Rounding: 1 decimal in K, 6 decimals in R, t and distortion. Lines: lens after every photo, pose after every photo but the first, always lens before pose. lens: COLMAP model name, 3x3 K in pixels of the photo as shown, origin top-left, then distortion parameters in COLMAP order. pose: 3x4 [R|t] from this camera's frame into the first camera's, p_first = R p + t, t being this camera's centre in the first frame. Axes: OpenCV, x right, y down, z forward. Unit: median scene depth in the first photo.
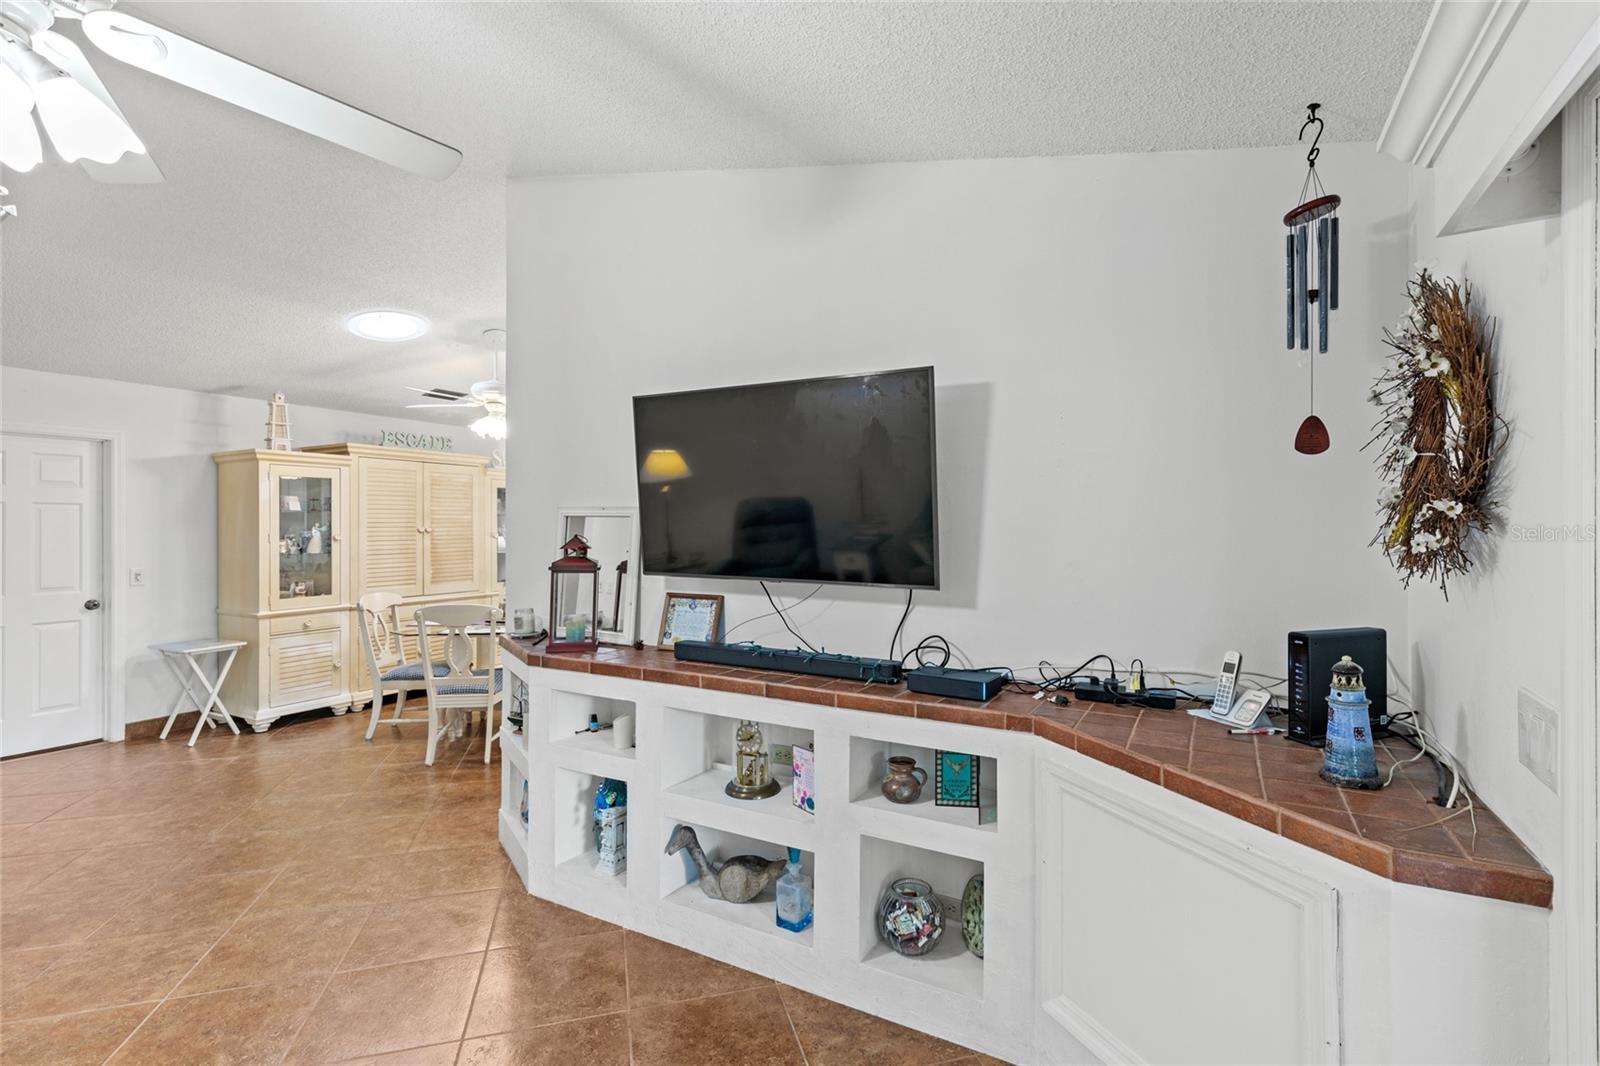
lens RADIAL K [[725.6, 0, 805.5], [0, 725.6, 533.5], [0, 0, 1]] dist [0.009360, -0.001831]
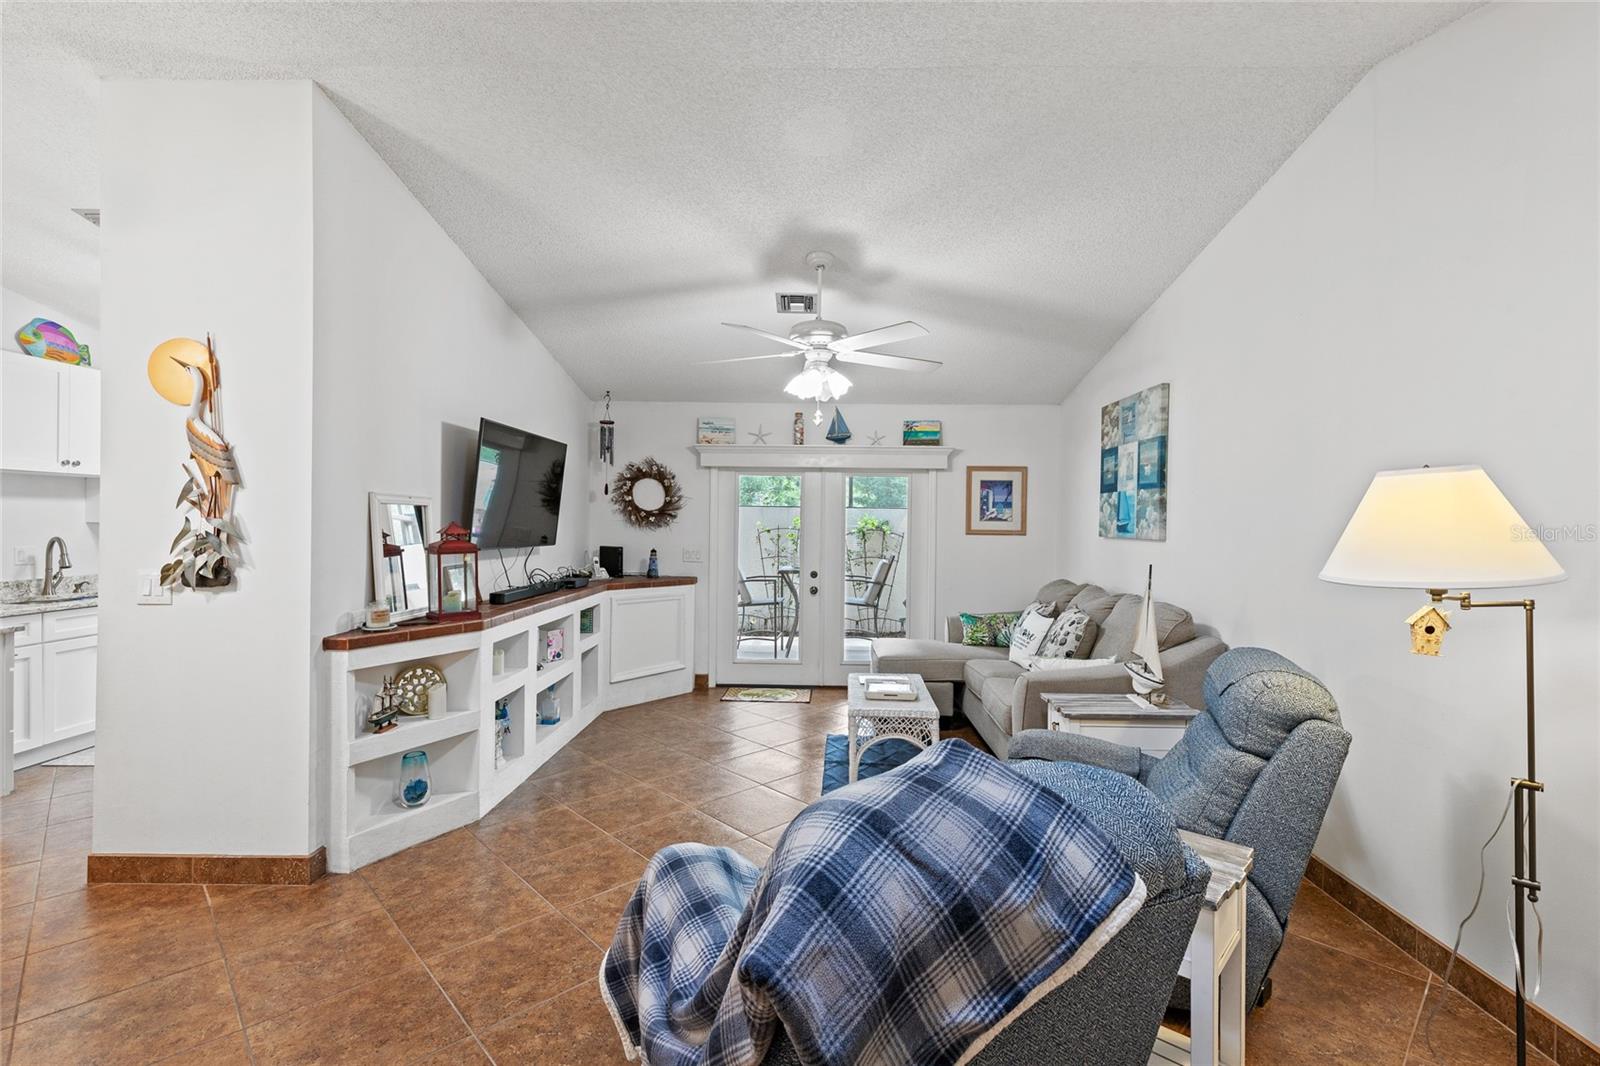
lens RADIAL K [[725.6, 0, 812.1], [0, 725.6, 526.3], [0, 0, 1]] dist [0.009360, -0.001831]
pose [[-0.472506, -0.016056, 0.881181, -1.748550], [-0.007112, 0.999871, 0.014405, -0.010239], [-0.881299, 0.000540, -0.472560, 1.121014]]
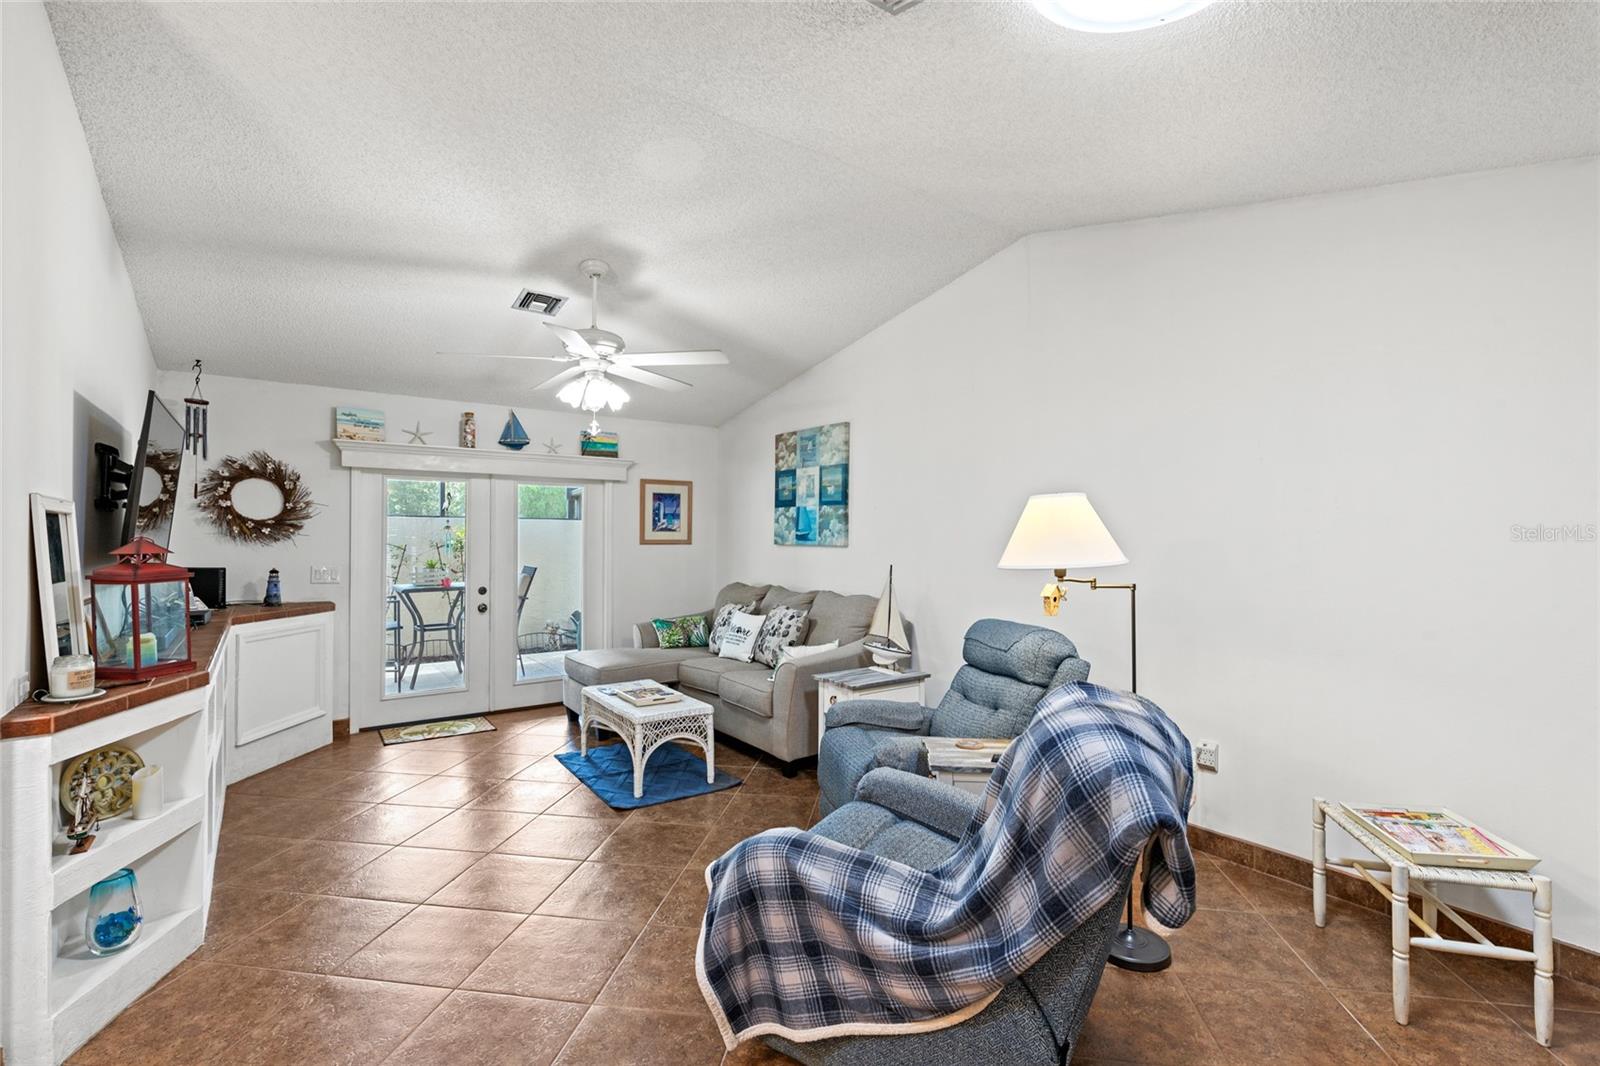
lens RADIAL K [[725.6, 0, 800.0], [0, 725.6, 533.3], [0, 0, 1]] dist [0.009360, -0.001831]
pose [[-0.907370, -0.009158, 0.420232, -1.464304], [-0.006555, 0.999949, 0.007640, -0.012495], [-0.420281, 0.004178, -0.907384, 1.522123]]
